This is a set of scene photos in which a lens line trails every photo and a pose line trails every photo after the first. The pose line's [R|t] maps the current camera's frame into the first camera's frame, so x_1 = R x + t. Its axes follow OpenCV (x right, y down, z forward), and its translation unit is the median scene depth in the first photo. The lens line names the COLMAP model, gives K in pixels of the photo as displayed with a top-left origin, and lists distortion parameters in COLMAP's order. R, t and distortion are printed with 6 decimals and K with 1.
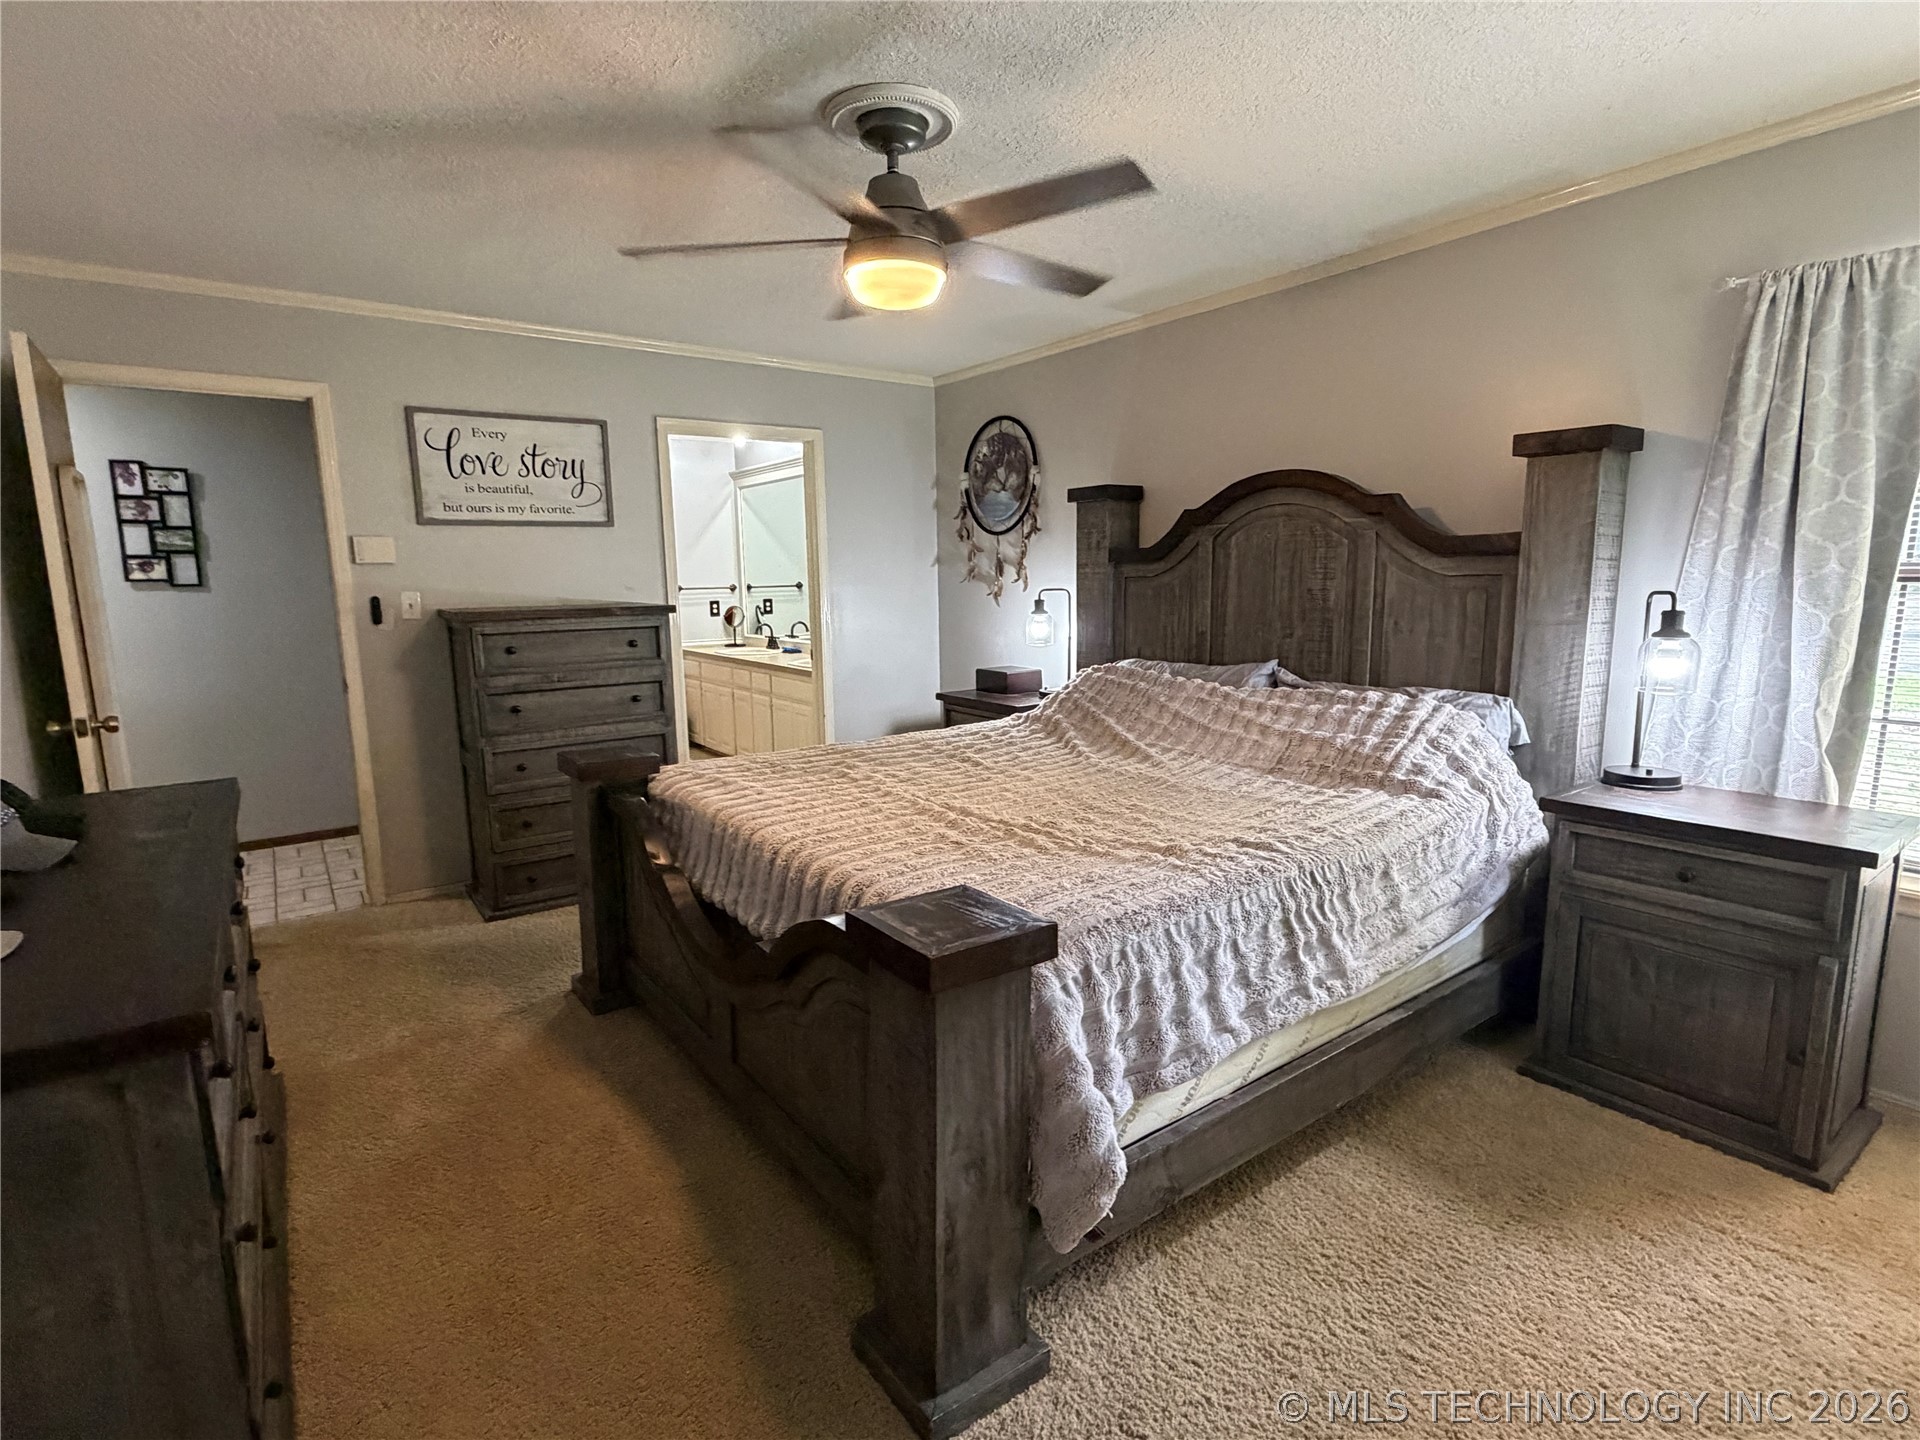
lens RADIAL K [[938.7, 0, 954.8], [0, 938.7, 722.3], [0, 0, 1]] dist [0.000722, 0.001543]
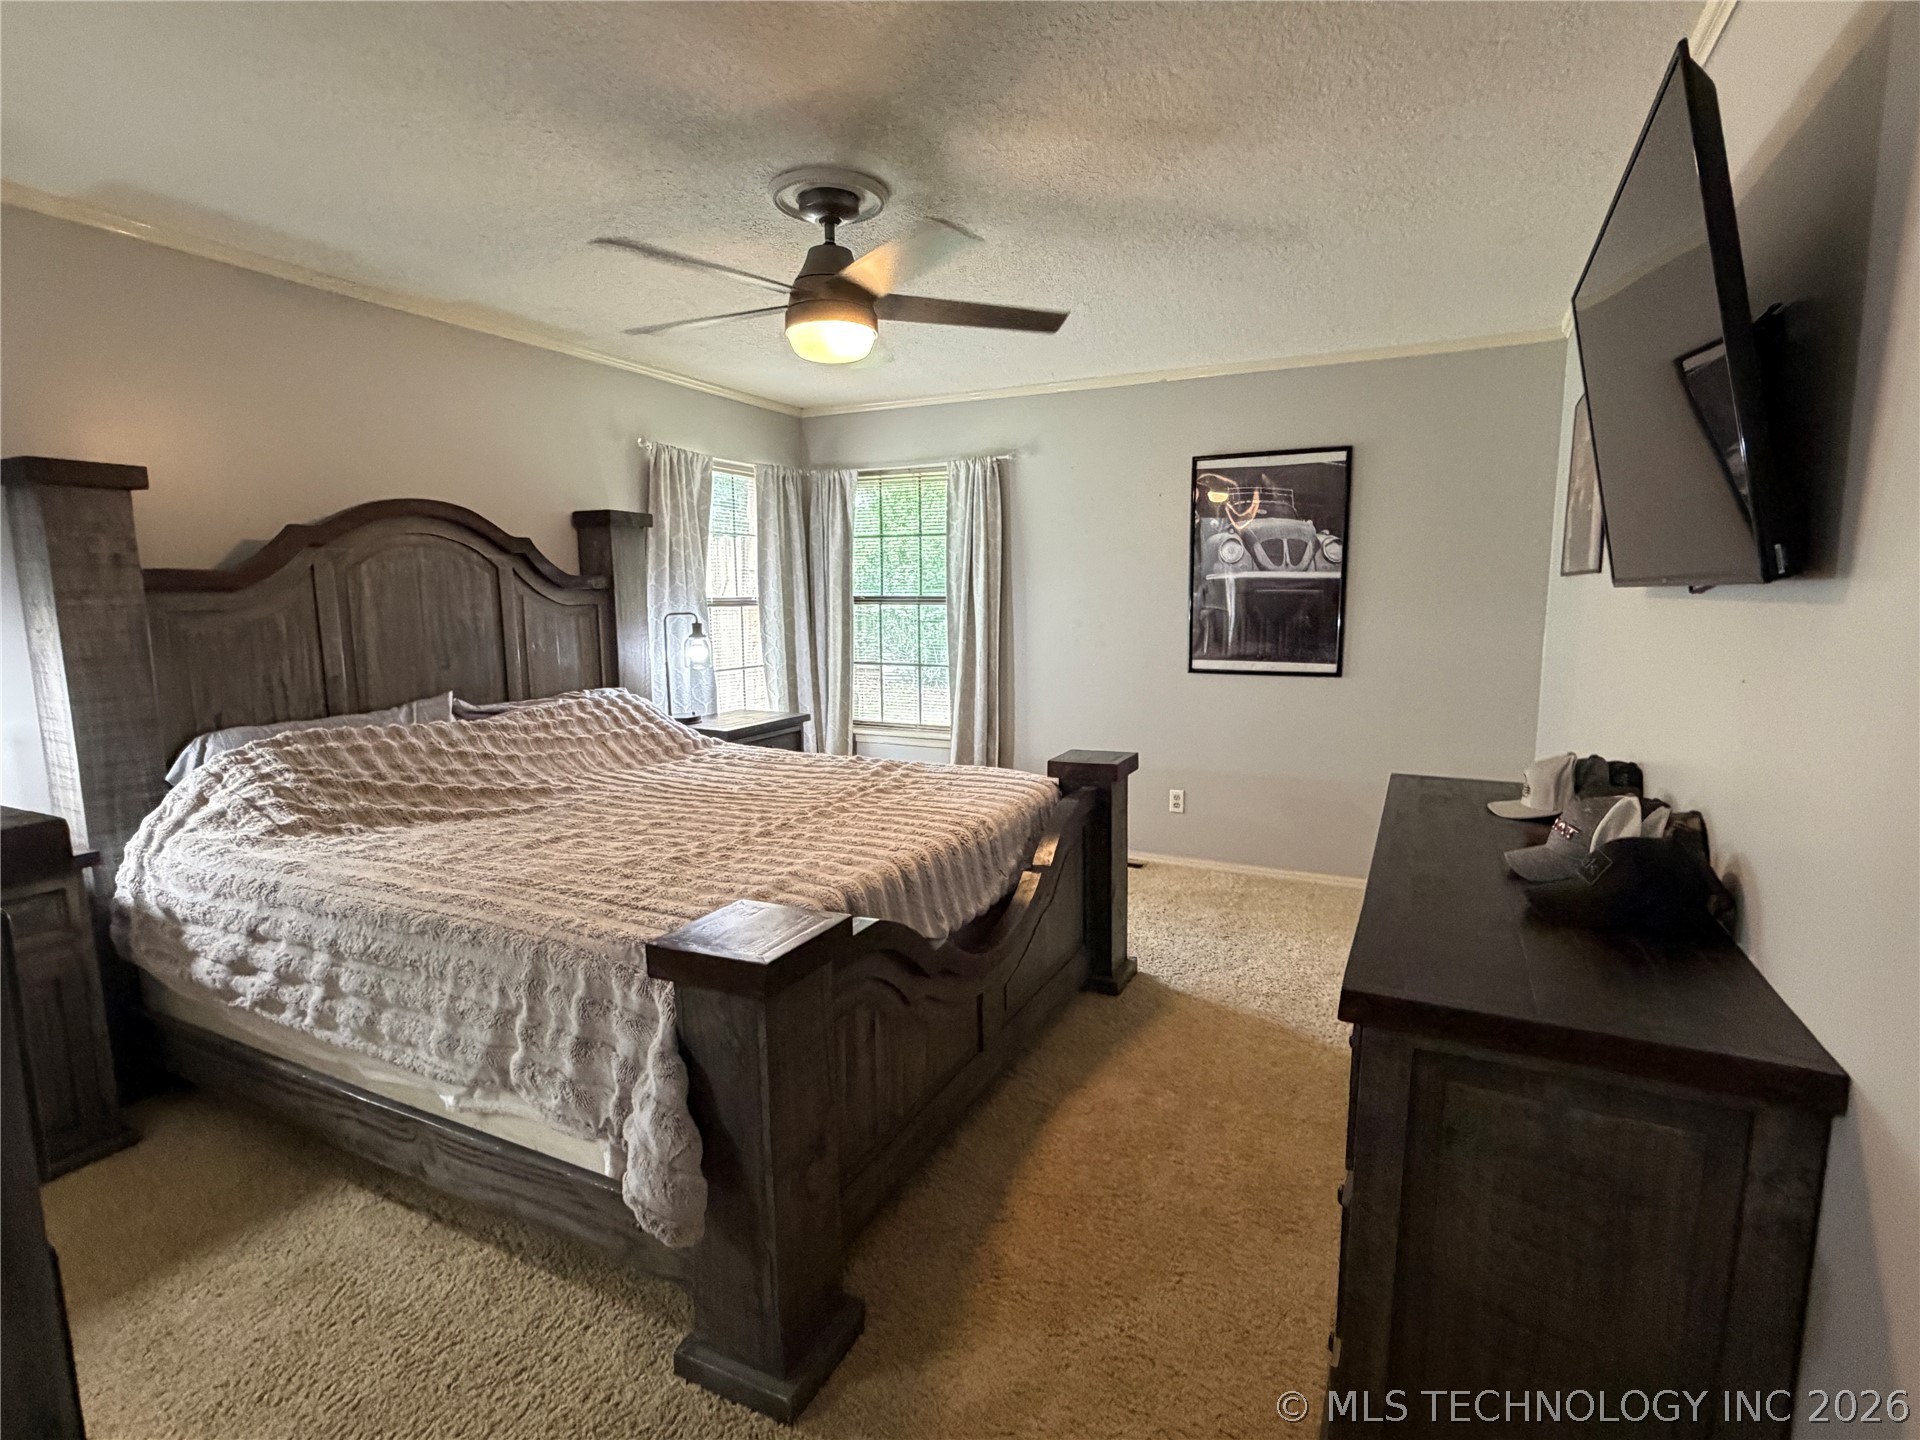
lens RADIAL K [[938.7, 0, 960.8], [0, 938.7, 717.8], [0, 0, 1]] dist [0.000722, 0.001543]
pose [[-0.468089, -0.091832, 0.878897, -0.964626], [0.160629, 0.969174, 0.186813, -0.170869], [-0.868960, 0.228621, -0.438909, 1.209180]]
